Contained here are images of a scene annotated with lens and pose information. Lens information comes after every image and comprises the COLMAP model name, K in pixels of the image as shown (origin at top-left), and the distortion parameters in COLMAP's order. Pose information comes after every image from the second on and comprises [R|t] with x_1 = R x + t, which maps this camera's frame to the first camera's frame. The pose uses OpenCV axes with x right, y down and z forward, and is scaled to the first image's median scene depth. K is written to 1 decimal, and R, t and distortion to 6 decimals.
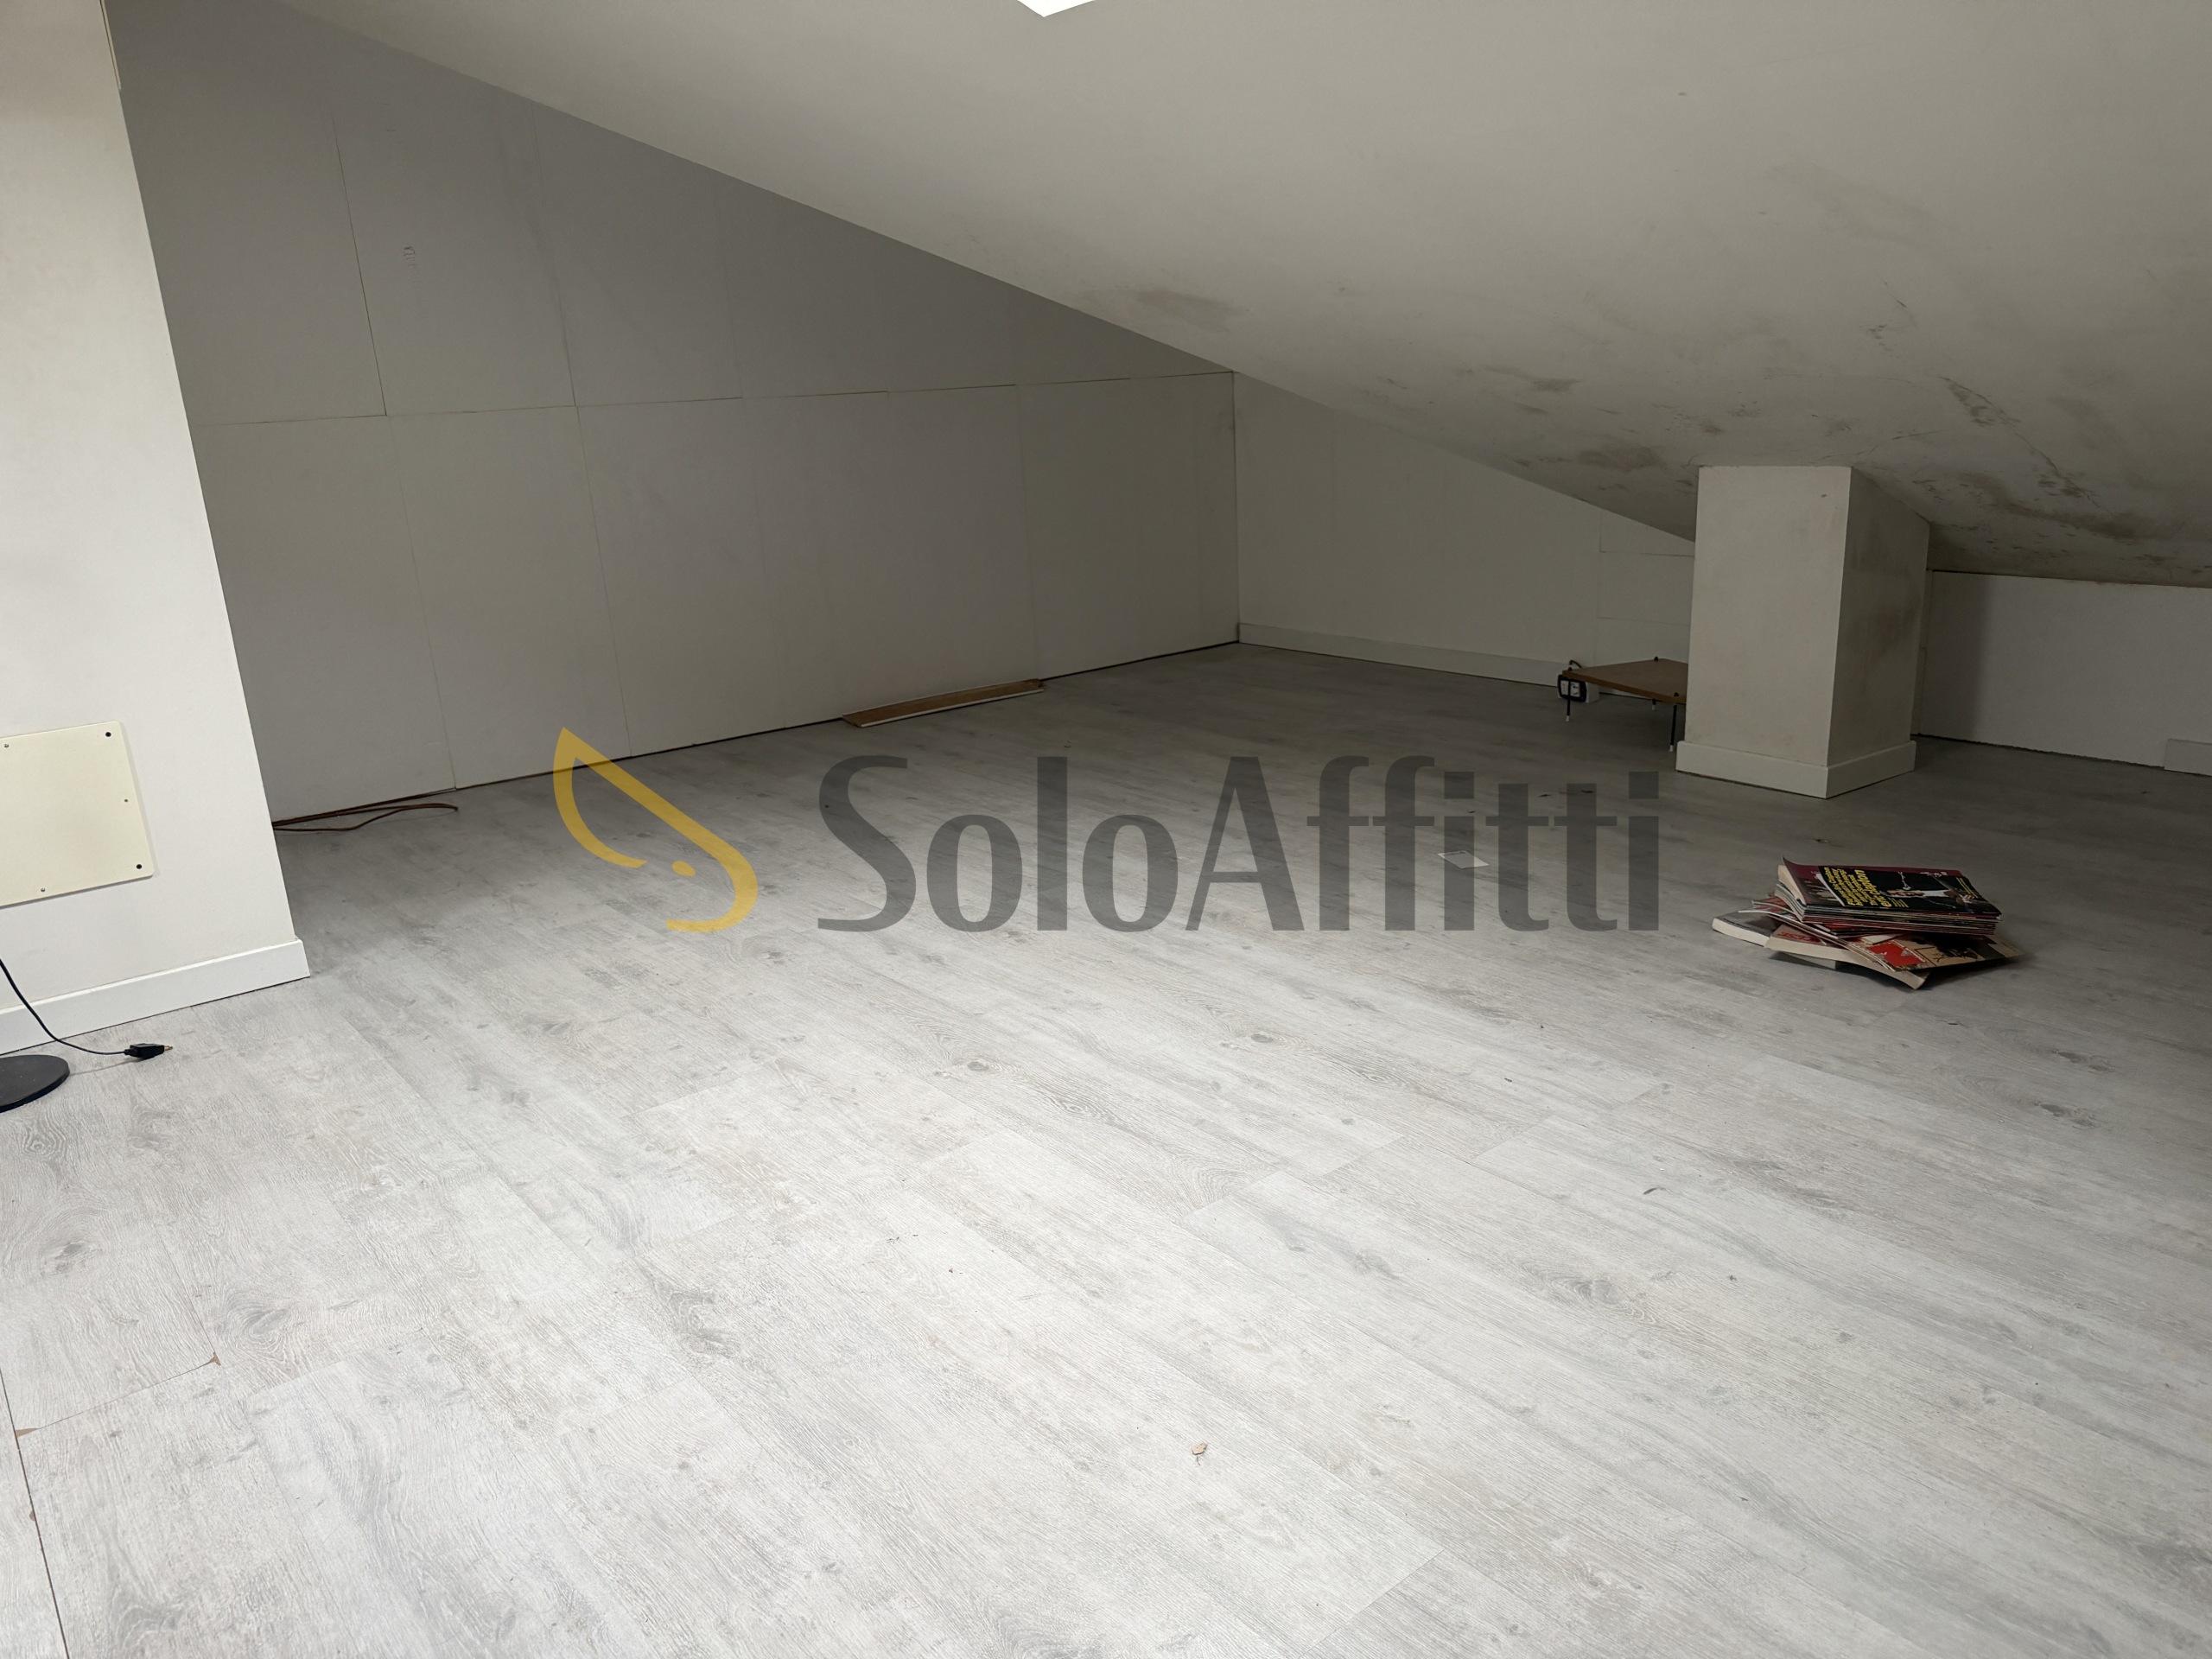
lens RADIAL K [[1565.8, 0, 1106.0], [0, 1565.8, 829.5], [0, 0, 1]] dist [0.105557, -0.157028]
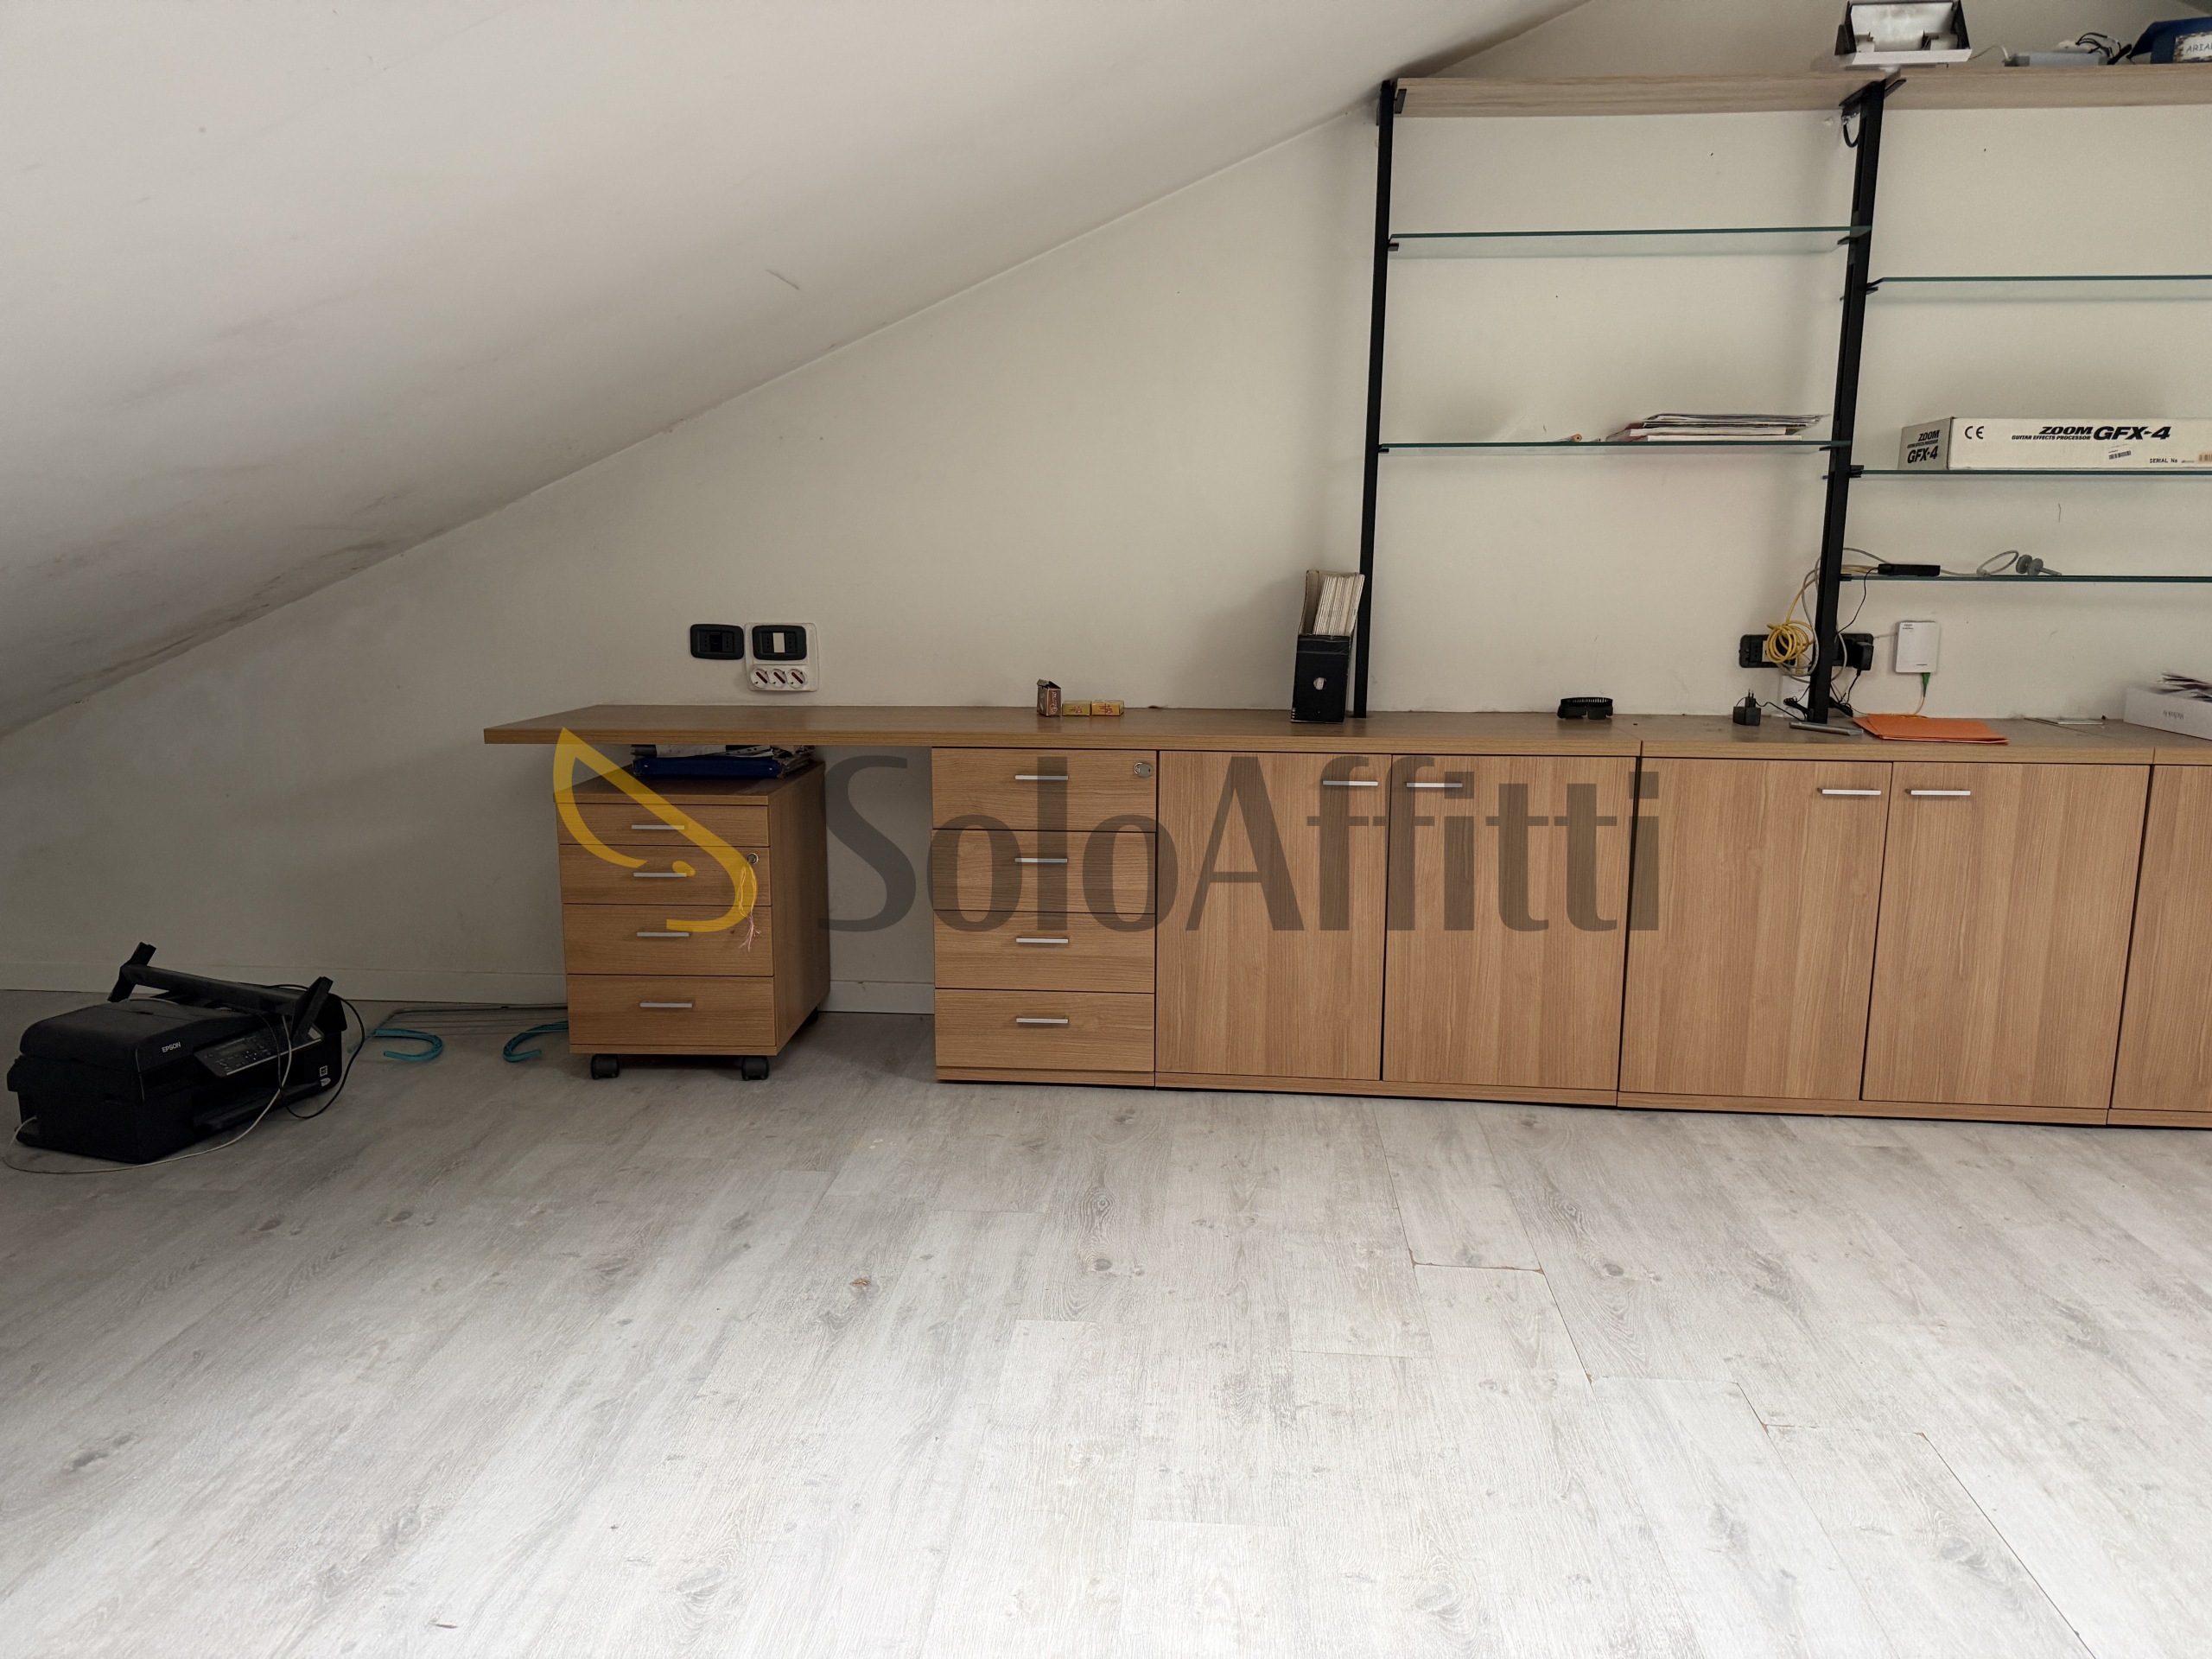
lens RADIAL K [[1573.7, 0, 1106.0], [0, 1573.7, 829.5], [0, 0, 1]] dist [0.055561, -0.063976]
pose [[-0.726718, -0.078473, 0.682439, -0.352676], [0.216658, 0.916564, 0.336110, -0.287415], [-0.651875, 0.392113, -0.649081, 0.959161]]
